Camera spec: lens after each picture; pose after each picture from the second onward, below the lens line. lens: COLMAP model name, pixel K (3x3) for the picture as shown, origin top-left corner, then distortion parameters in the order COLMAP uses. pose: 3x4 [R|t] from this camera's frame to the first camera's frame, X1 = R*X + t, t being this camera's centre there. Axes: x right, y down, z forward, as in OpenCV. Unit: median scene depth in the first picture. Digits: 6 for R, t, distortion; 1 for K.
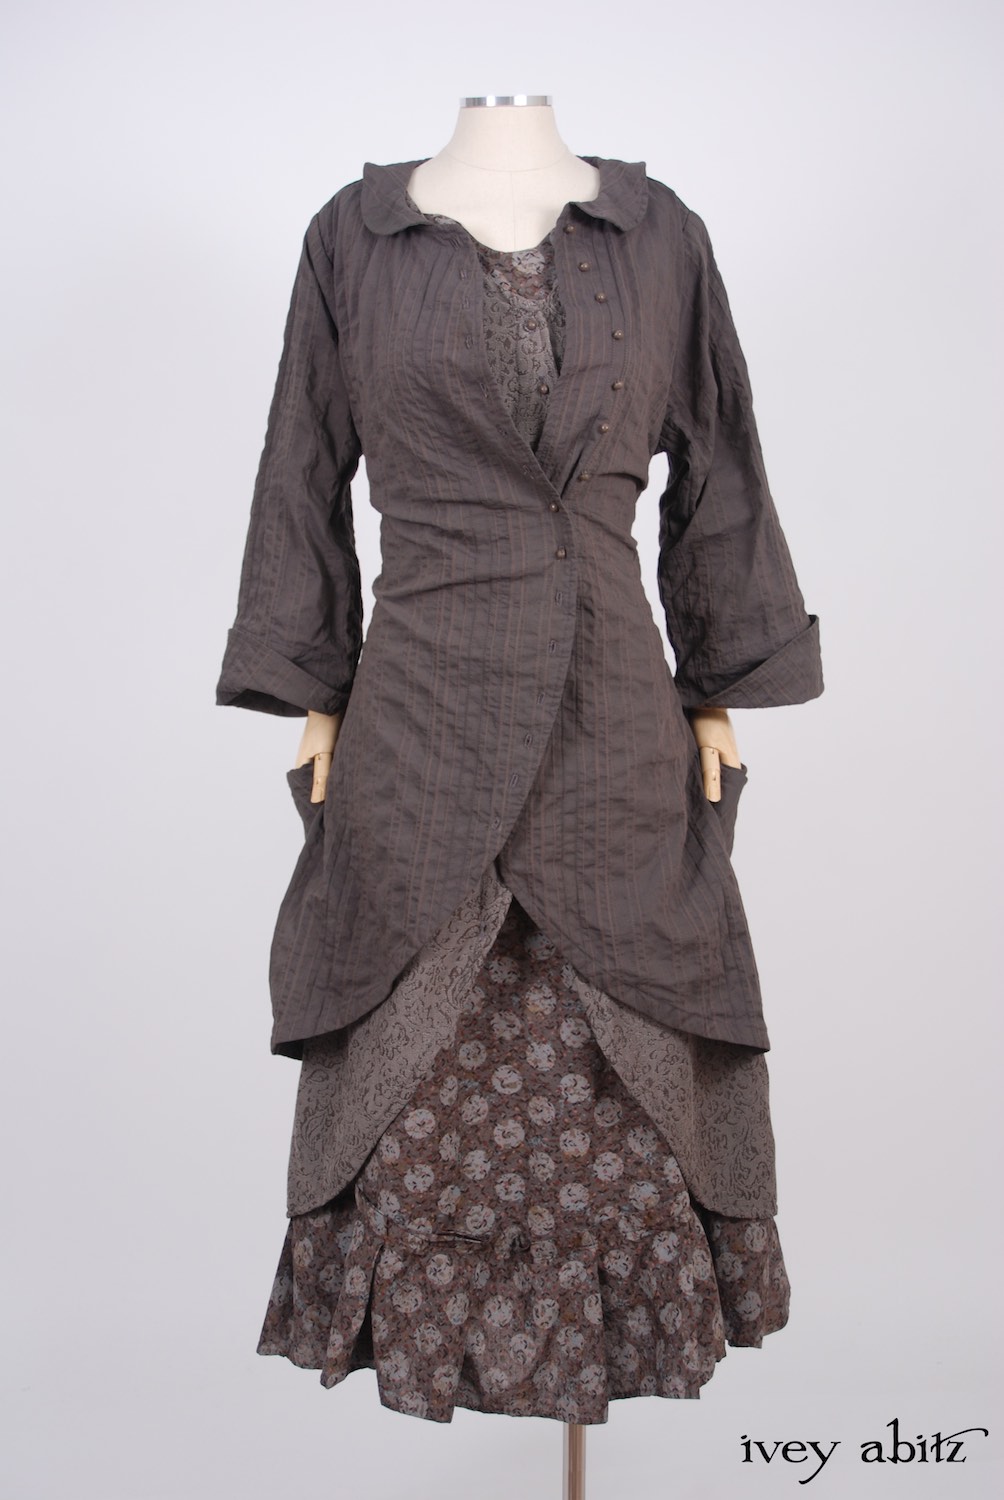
lens RADIAL K [[2063.4, 0, 502.0], [0, 2063.4, 750.0], [0, 0, 1]] dist [-0.103004, 0.067677]
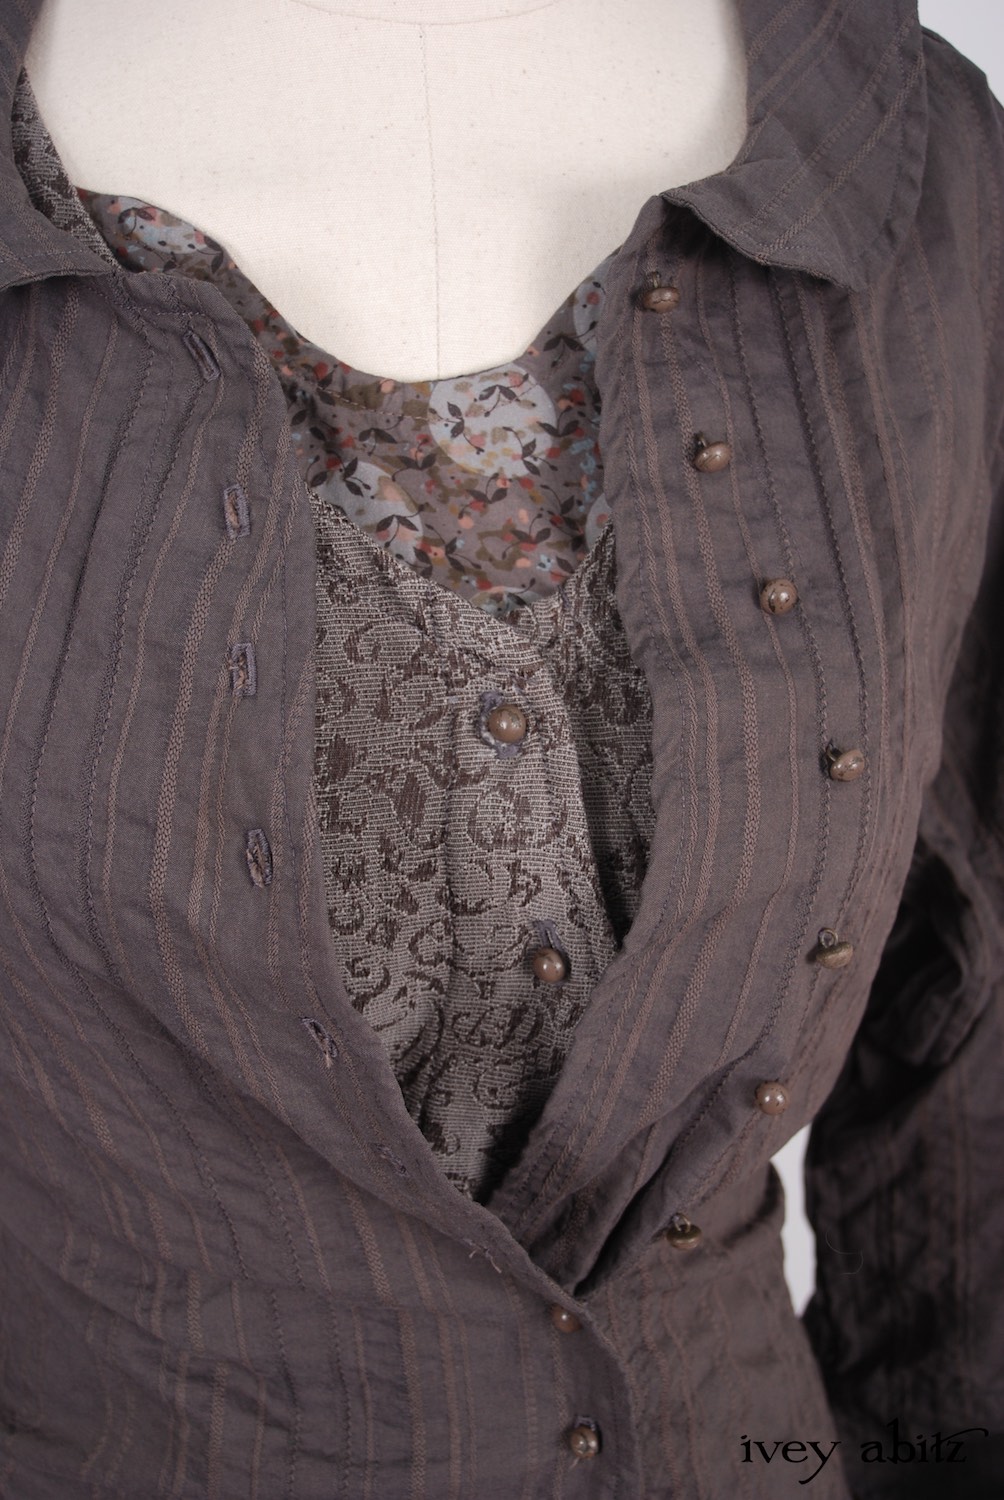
lens RADIAL K [[2105.4, 0, 502.0], [0, 2105.4, 750.0], [0, 0, 1]] dist [-0.090606, 0.023276]
pose [[0.996094, -0.000266, 0.088303, -0.008500], [-0.020171, 0.972870, 0.230470, -0.244888], [-0.085969, -0.231350, 0.969065, 0.698186]]
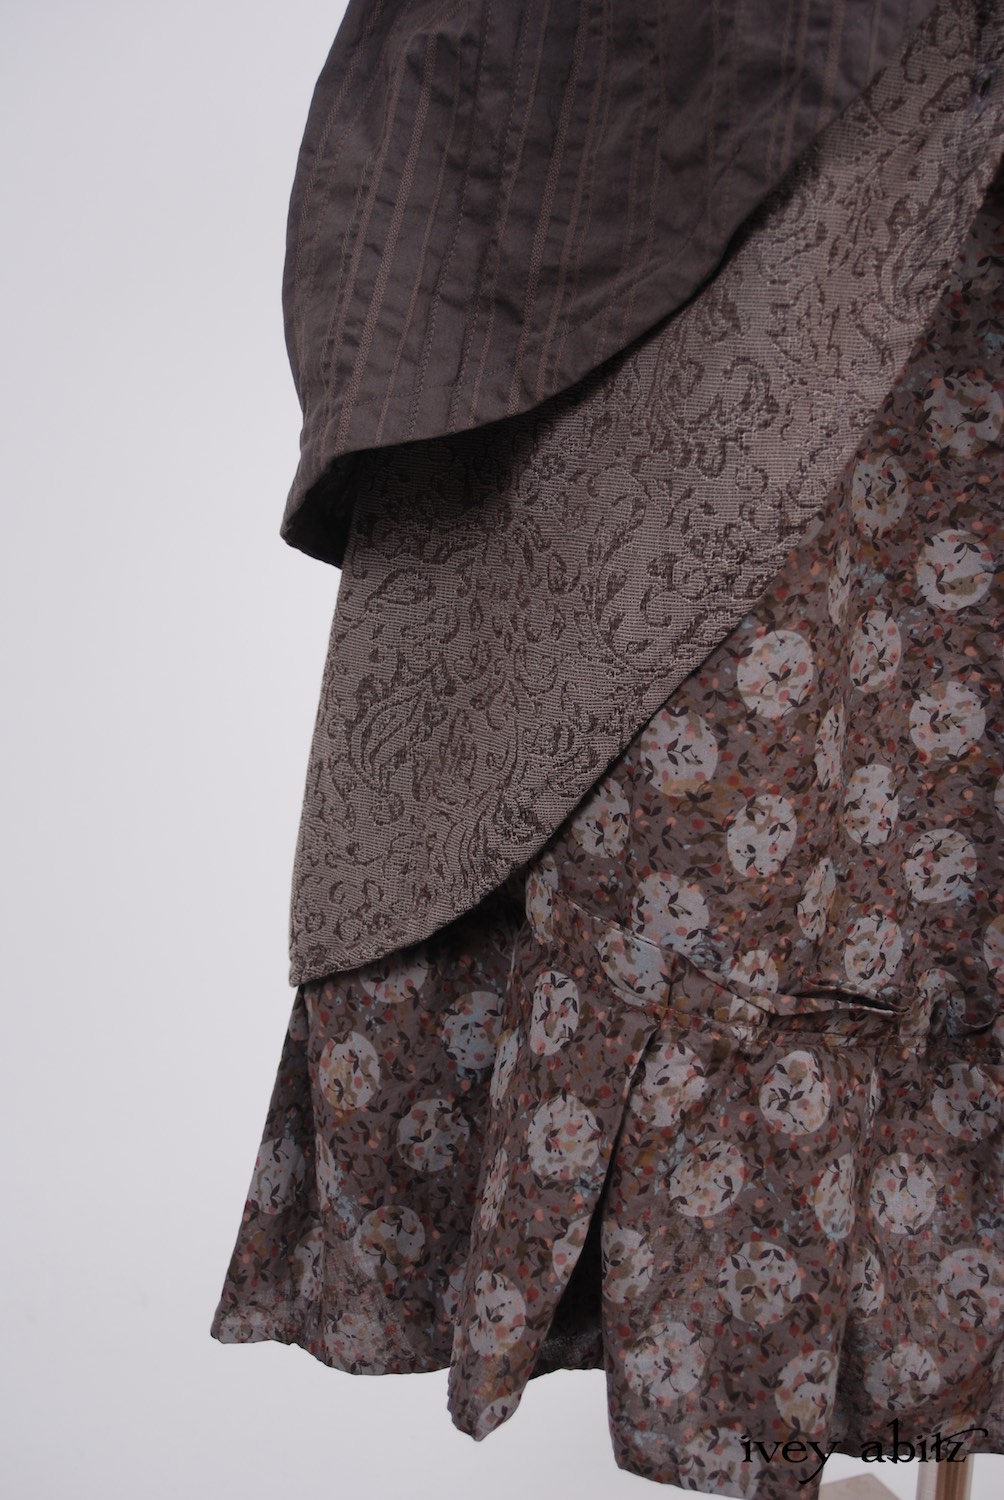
lens RADIAL K [[2105.4, 0, 502.0], [0, 2105.4, 750.0], [0, 0, 1]] dist [-0.090606, 0.023276]
pose [[0.979504, -0.019915, 0.200438, -0.154313], [0.003894, 0.996787, 0.080008, 0.164583], [-0.201387, -0.077588, 0.976434, 0.658606]]
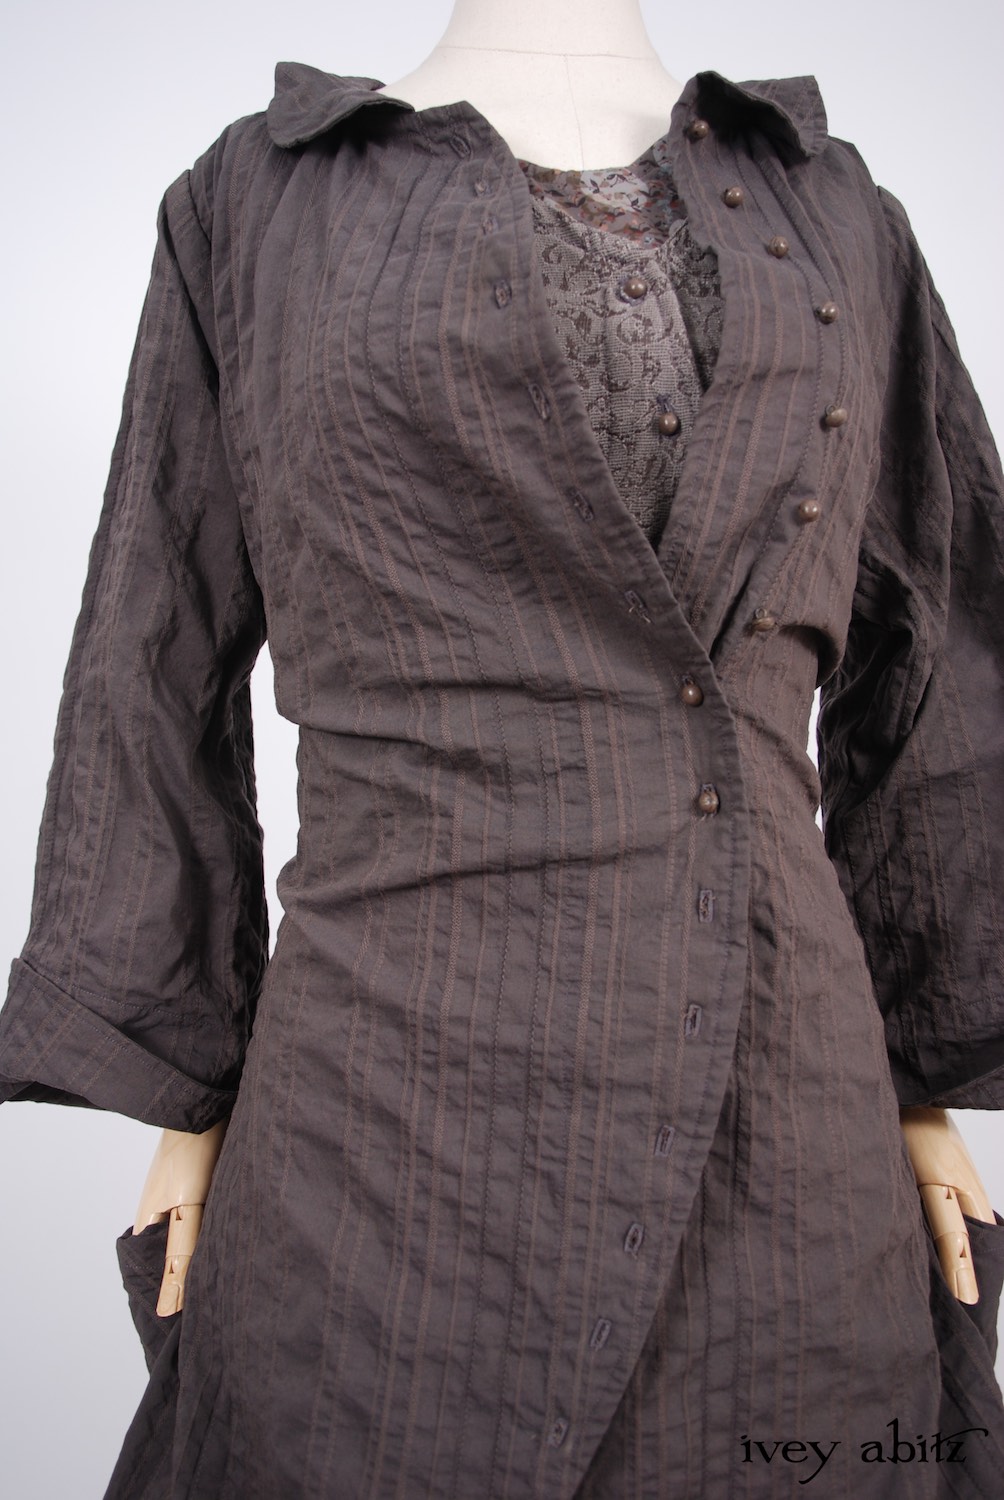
lens RADIAL K [[1361.2, 0, 502.0], [0, 1361.2, 750.0], [0, 0, 1]] dist [-0.154771, 0.143744]
pose [[0.998286, 0.000234, 0.058516, -0.029389], [0.009745, 0.985364, -0.170186, -0.054972], [-0.057699, 0.170464, 0.983673, 0.682986]]
